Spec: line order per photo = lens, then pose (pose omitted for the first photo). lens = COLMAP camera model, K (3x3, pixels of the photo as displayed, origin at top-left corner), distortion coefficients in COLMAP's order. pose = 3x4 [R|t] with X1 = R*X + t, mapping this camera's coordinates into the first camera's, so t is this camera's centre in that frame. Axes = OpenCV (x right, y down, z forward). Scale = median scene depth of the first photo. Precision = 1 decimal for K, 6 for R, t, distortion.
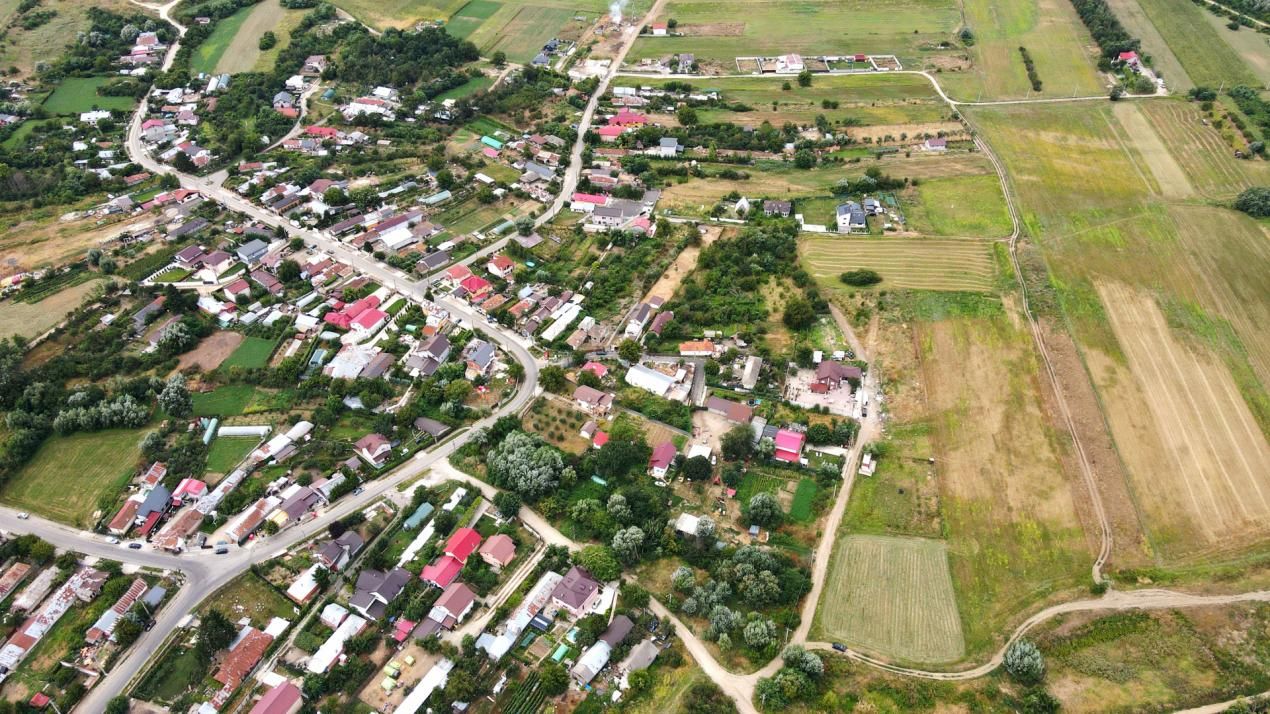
lens RADIAL K [[933.8, 0, 636.5], [0, 933.8, 355.8], [0, 0, 1]] dist [-0.000730, 0.030247]
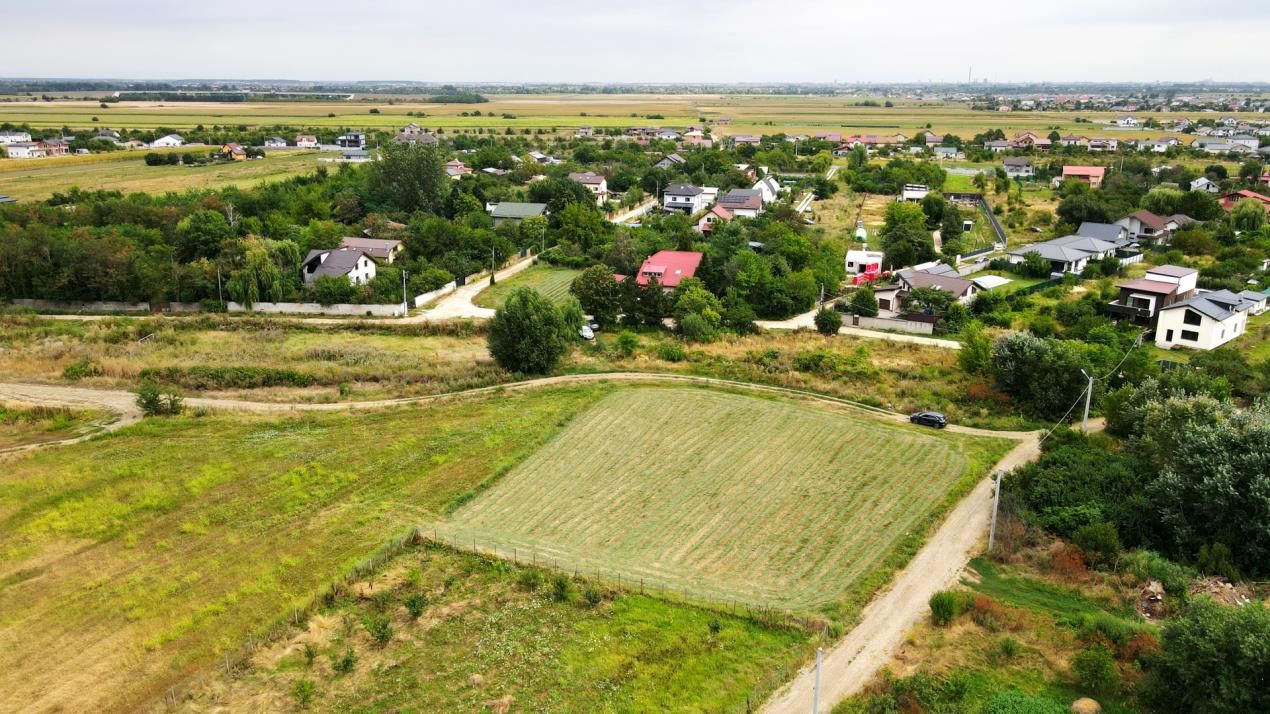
lens RADIAL K [[933.8, 0, 634.7], [0, 933.8, 363.9], [0, 0, 1]] dist [-0.000730, 0.030247]
pose [[-0.965593, -0.080125, 0.247407, 0.188822], [0.157036, 0.578678, 0.800295, -0.018909], [-0.207292, 0.811610, -0.546185, 0.952375]]
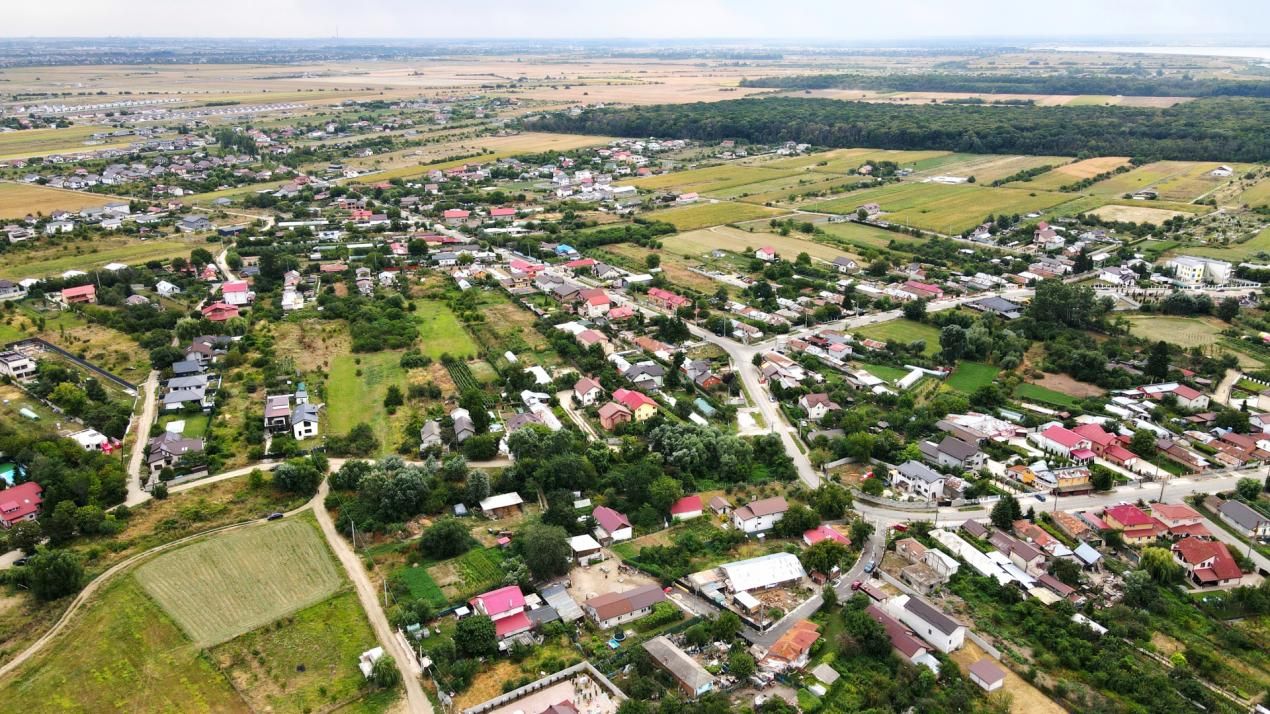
lens RADIAL K [[933.8, 0, 641.8], [0, 933.8, 357.0], [0, 0, 1]] dist [-0.000730, 0.030247]
pose [[-0.618942, 0.258675, -0.741619, 0.498994], [-0.485522, 0.616197, 0.620136, -0.417044], [0.617397, 0.743901, -0.255798, 1.052917]]
